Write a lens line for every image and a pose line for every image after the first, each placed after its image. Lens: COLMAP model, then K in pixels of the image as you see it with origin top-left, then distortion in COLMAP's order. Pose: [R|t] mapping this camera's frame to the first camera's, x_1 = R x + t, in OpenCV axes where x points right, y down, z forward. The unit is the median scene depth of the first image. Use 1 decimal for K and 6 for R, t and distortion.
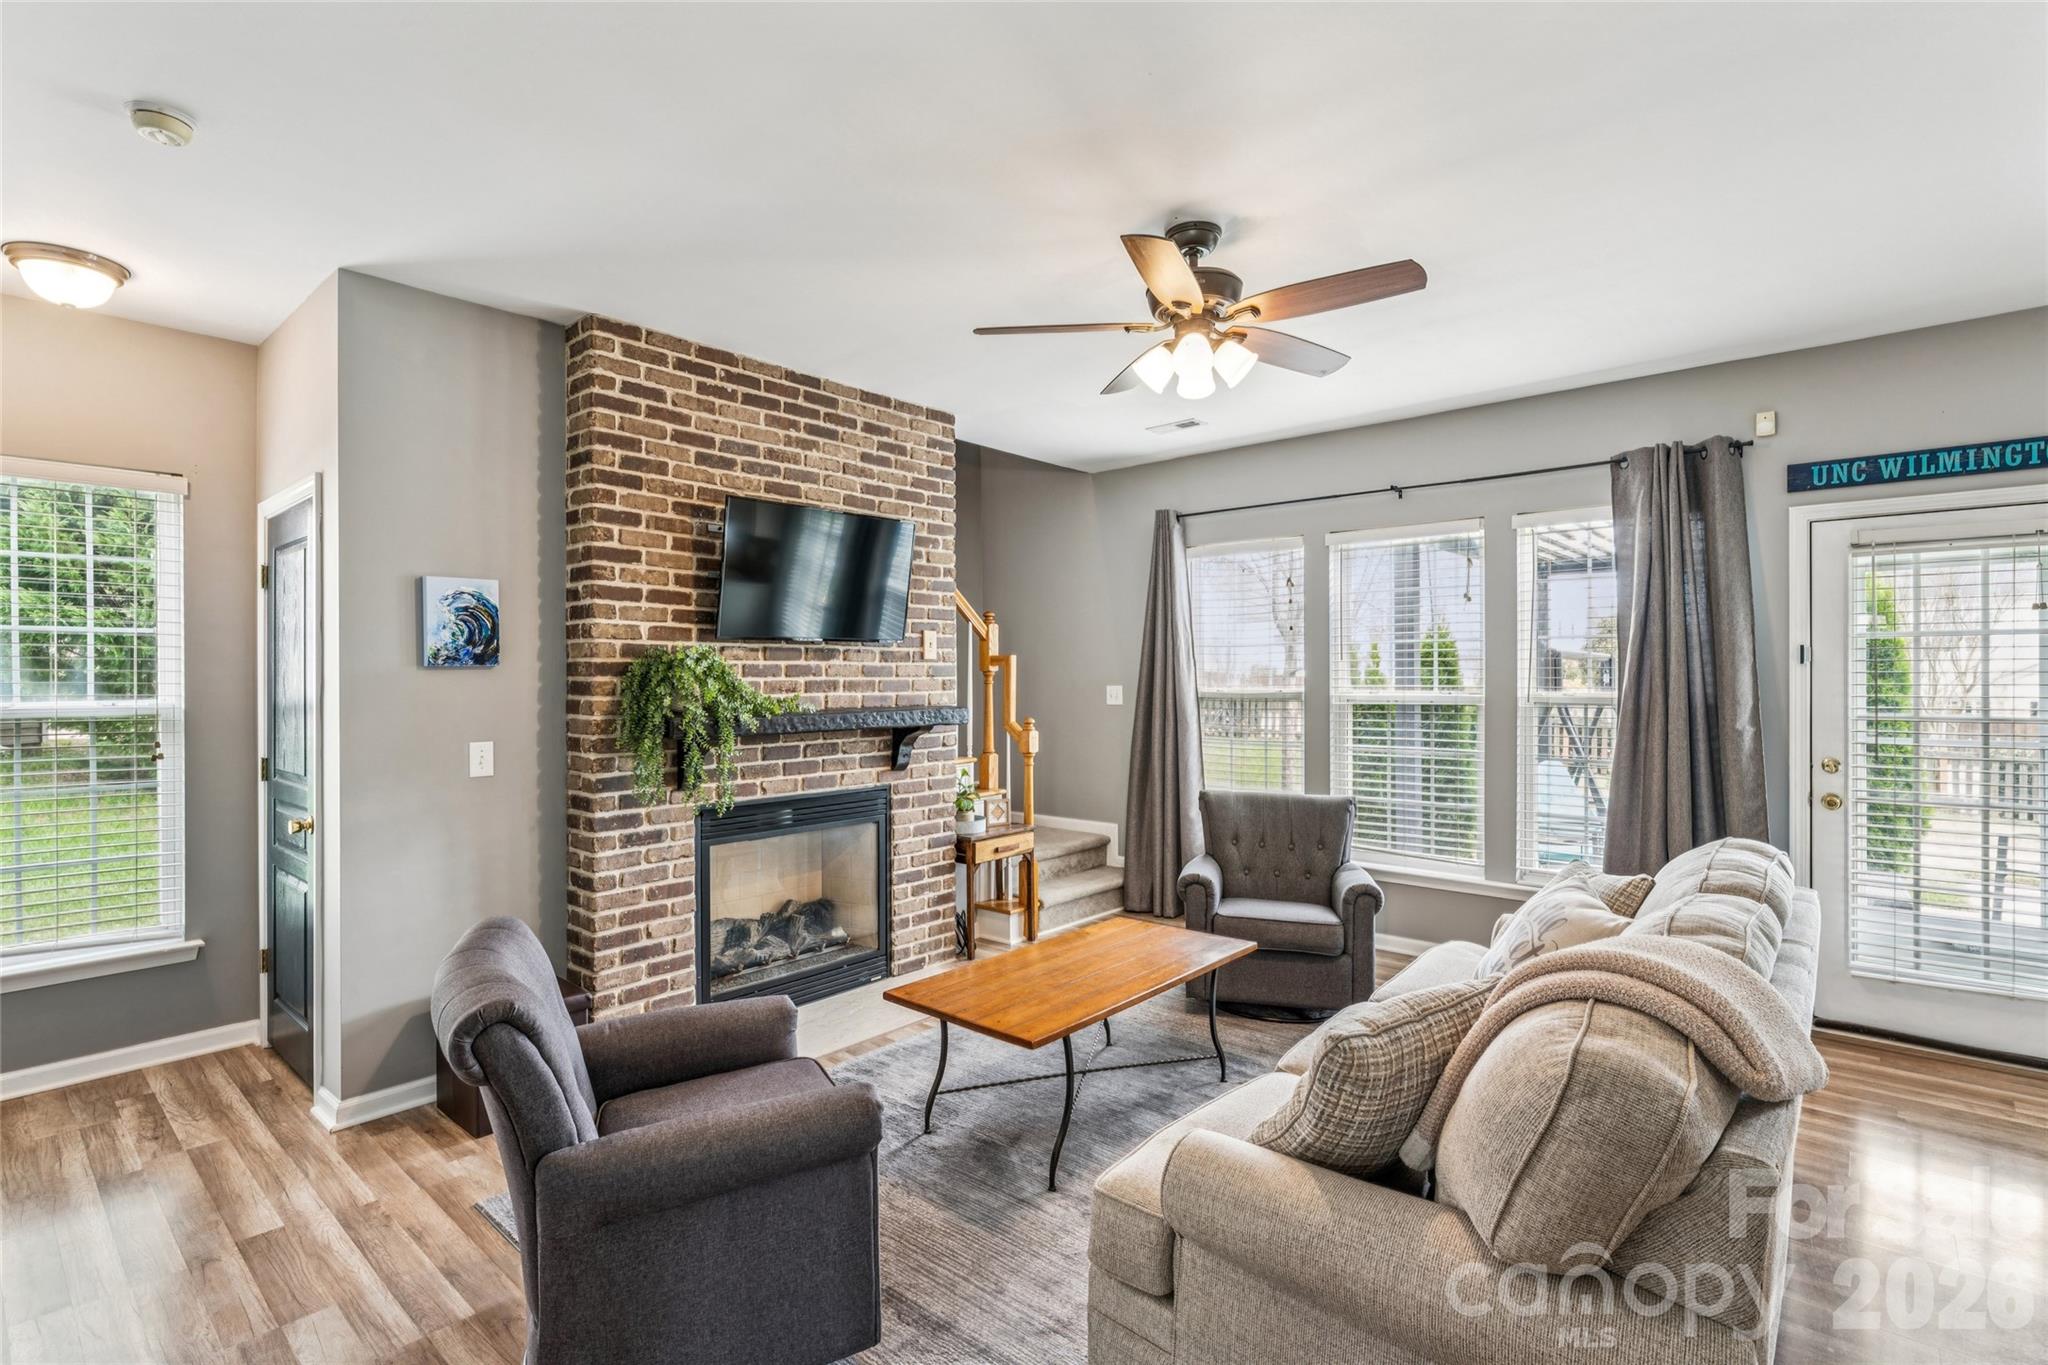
lens RADIAL K [[920.7, 0, 1004.4], [0, 920.7, 682.2], [0, 0, 1]] dist [0.002116, 0.000029]
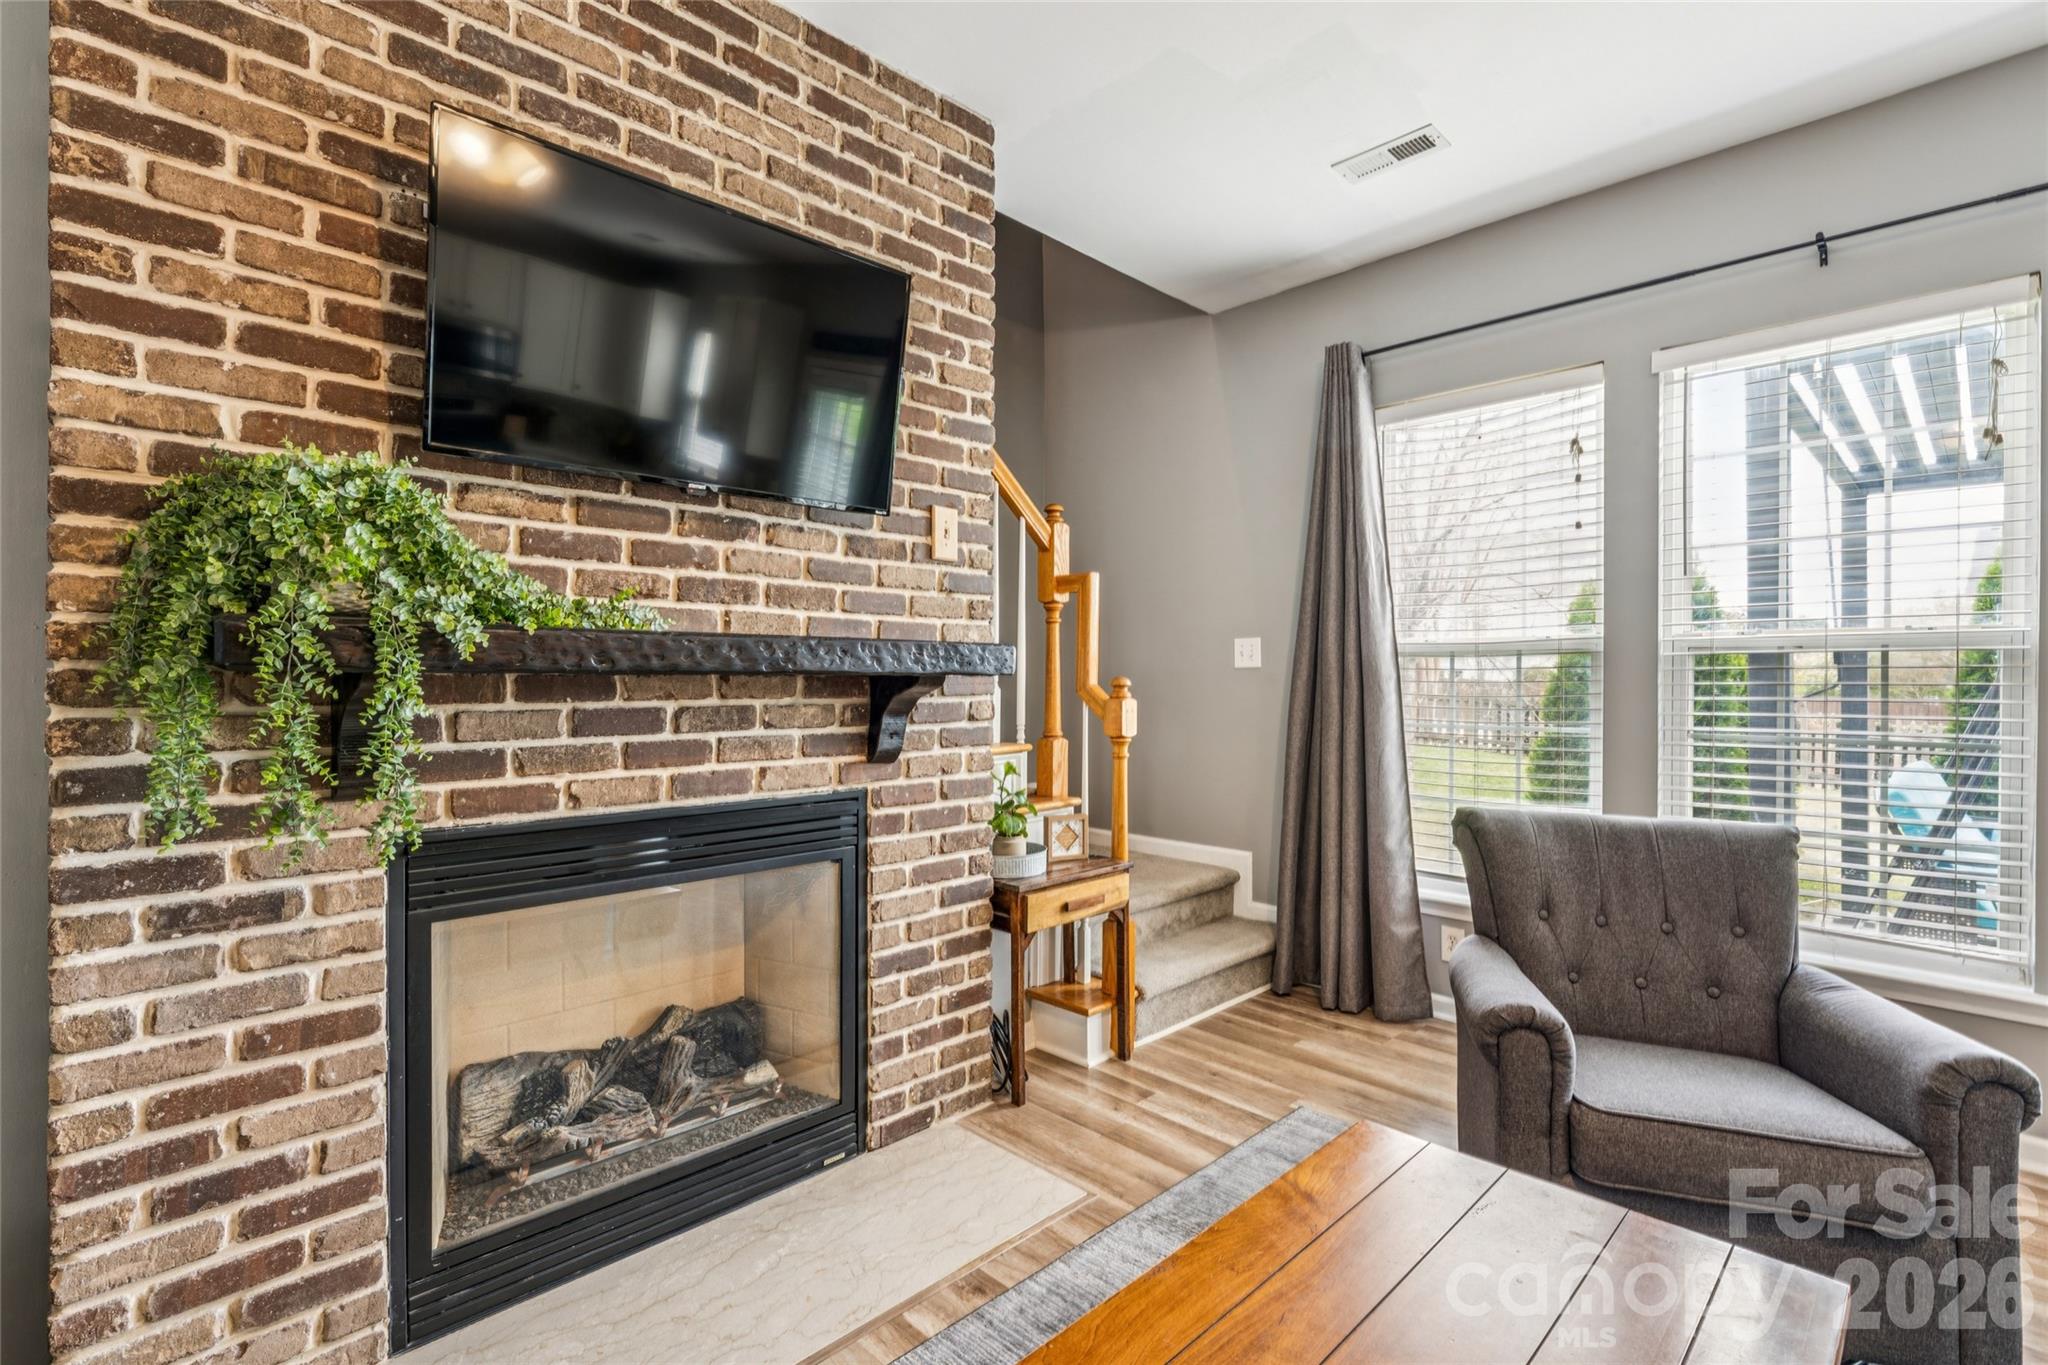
lens RADIAL K [[920.7, 0, 1015.5], [0, 920.7, 684.8], [0, 0, 1]] dist [0.002116, 0.000029]
pose [[0.998229, 0.005614, -0.059217, -0.006900], [-0.005431, 0.999980, 0.003254, 0.050106], [0.059234, -0.002926, 0.998240, 0.488546]]
